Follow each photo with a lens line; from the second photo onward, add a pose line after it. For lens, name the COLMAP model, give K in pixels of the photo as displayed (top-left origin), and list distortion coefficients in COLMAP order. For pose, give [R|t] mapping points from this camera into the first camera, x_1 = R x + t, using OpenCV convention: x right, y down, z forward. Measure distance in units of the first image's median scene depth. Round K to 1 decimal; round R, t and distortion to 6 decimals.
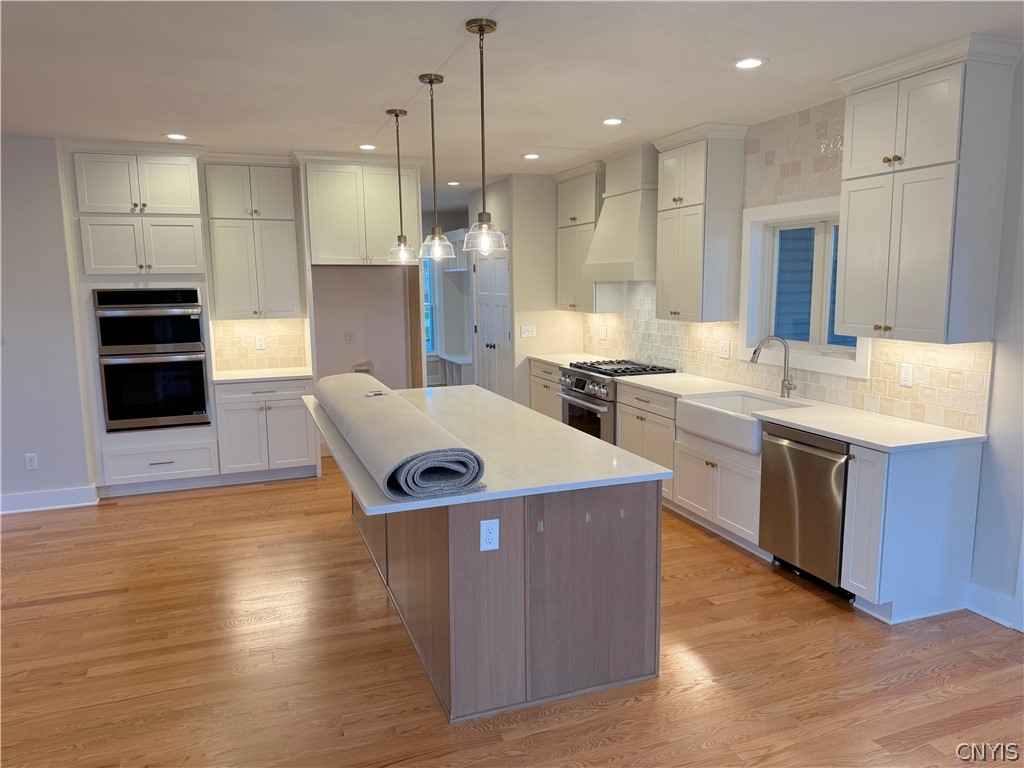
lens RADIAL K [[728.3, 0, 504.0], [0, 728.3, 385.9], [0, 0, 1]] dist [0.029401, -0.022237]
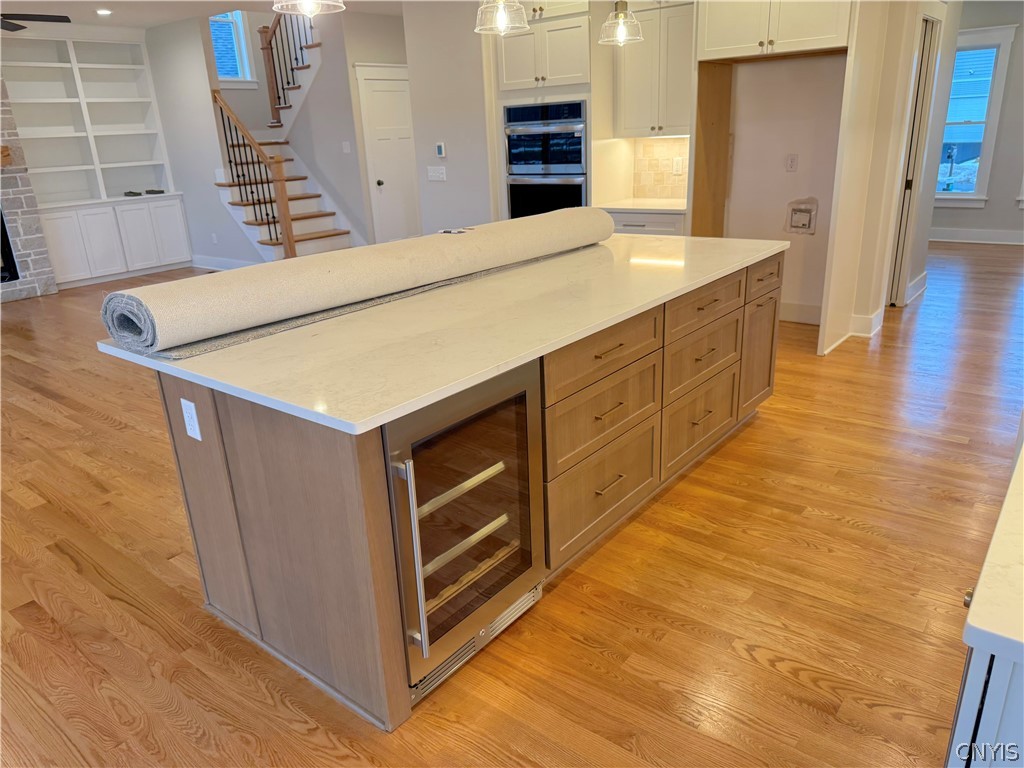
lens RADIAL K [[728.3, 0, 509.7], [0, 728.3, 383.1], [0, 0, 1]] dist [0.029401, -0.022237]
pose [[0.507777, 0.271305, -0.817653, 0.385885], [-0.088228, 0.960503, 0.263913, -0.029300], [0.856959, -0.061869, 0.511658, 0.449687]]
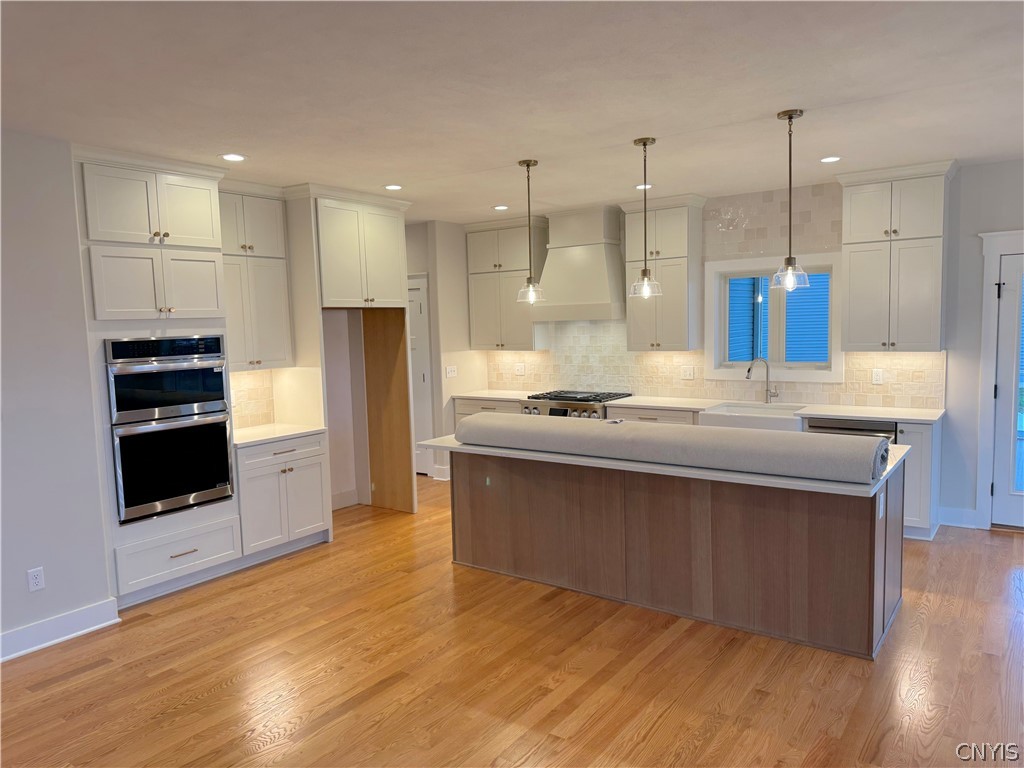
lens RADIAL K [[728.3, 0, 506.0], [0, 728.3, 386.8], [0, 0, 1]] dist [0.029401, -0.022237]
pose [[0.831840, -0.064028, 0.551310, -0.630199], [0.100636, 0.994258, -0.036373, -0.011639], [-0.545815, 0.085738, 0.833507, 0.130669]]
